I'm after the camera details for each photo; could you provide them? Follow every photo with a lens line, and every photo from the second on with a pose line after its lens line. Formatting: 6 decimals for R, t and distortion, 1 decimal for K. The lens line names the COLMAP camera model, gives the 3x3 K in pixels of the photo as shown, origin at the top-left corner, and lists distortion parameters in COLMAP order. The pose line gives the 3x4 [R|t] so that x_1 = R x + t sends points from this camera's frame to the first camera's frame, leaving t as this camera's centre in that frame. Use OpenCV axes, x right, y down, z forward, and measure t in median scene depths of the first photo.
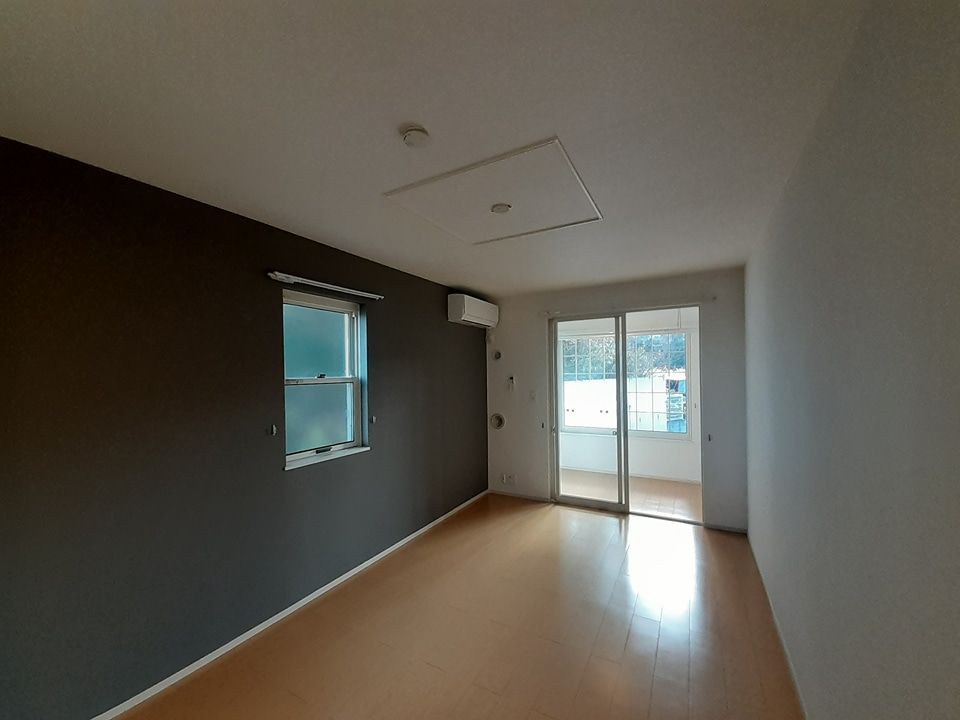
lens RADIAL K [[375.9, 0, 482.5], [0, 375.9, 365.6], [0, 0, 1]] dist [0.002848, 0.000082]
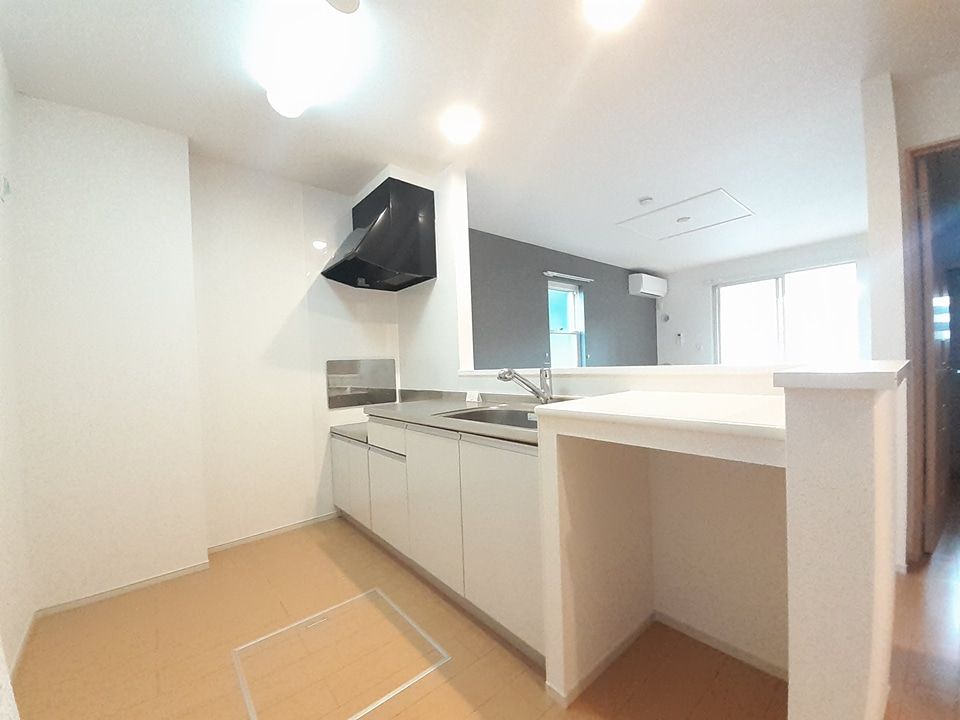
lens RADIAL K [[375.9, 0, 473.9], [0, 375.9, 365.5], [0, 0, 1]] dist [0.002848, 0.000082]
pose [[0.929003, -0.015708, -0.369740, -0.118423], [0.027082, 0.999306, 0.025593, 0.100590], [0.369081, -0.033789, 0.928783, -0.544903]]
